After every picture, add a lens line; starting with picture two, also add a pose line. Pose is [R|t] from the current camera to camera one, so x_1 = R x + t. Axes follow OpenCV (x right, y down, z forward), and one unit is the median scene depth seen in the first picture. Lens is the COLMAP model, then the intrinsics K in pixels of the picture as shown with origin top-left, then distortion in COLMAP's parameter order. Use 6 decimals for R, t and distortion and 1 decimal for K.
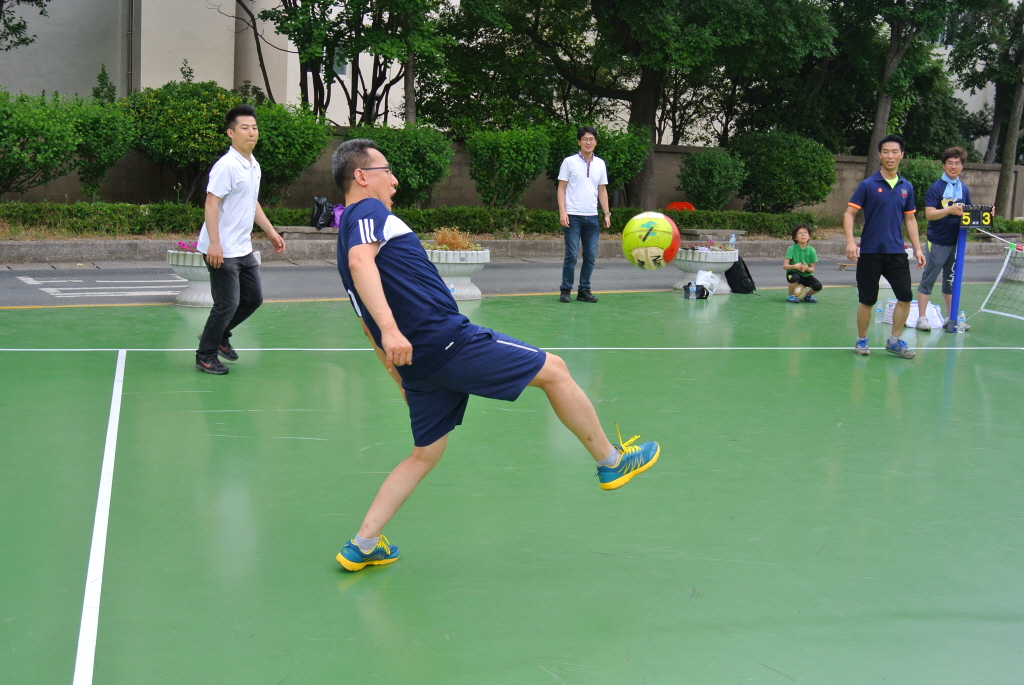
lens RADIAL K [[1315.3, 0, 512.0], [0, 1315.3, 342.5], [0, 0, 1]] dist [-0.084242, 0.047768]
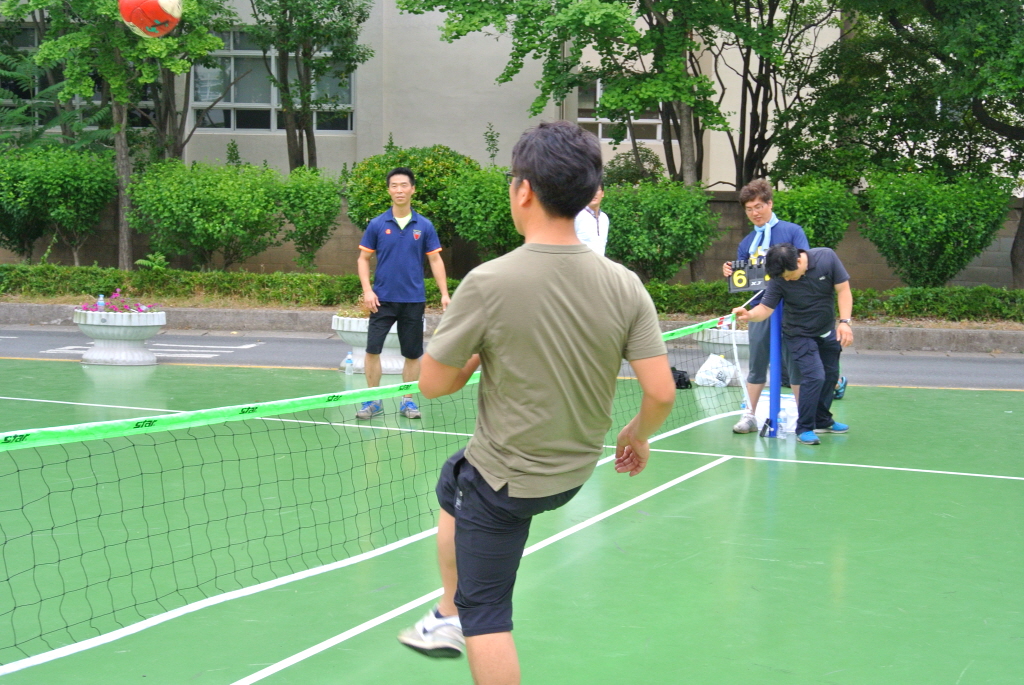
lens RADIAL K [[1638.3, 0, 512.6], [0, 1638.3, 382.3], [0, 0, 1]] dist [-0.039882, 0.017679]
pose [[0.760302, 0.038828, -0.648409, 0.596140], [-0.078763, 0.996357, -0.032691, 0.002533], [0.644777, 0.075926, 0.760590, 0.165824]]
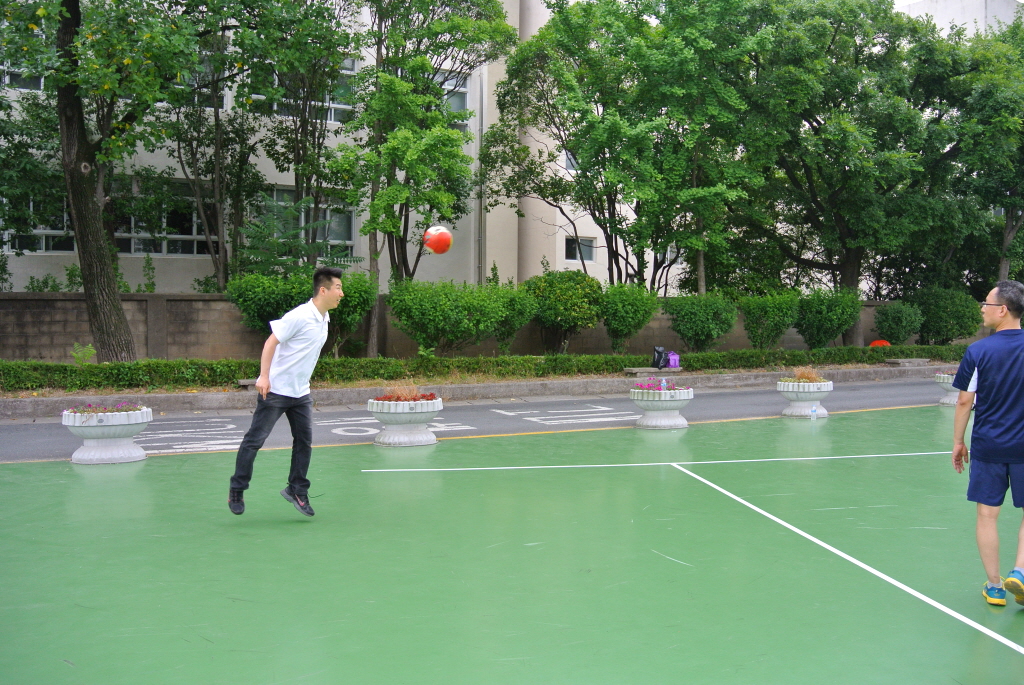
lens RADIAL K [[914.6, 0, 512.0], [0, 914.6, 342.5], [0, 0, 1]] dist [-0.151868, 0.086256]
pose [[0.991821, -0.036210, -0.122393, -0.189169], [0.022877, 0.993818, -0.108635, -0.011737], [0.125570, 0.104946, 0.986518, 0.000535]]
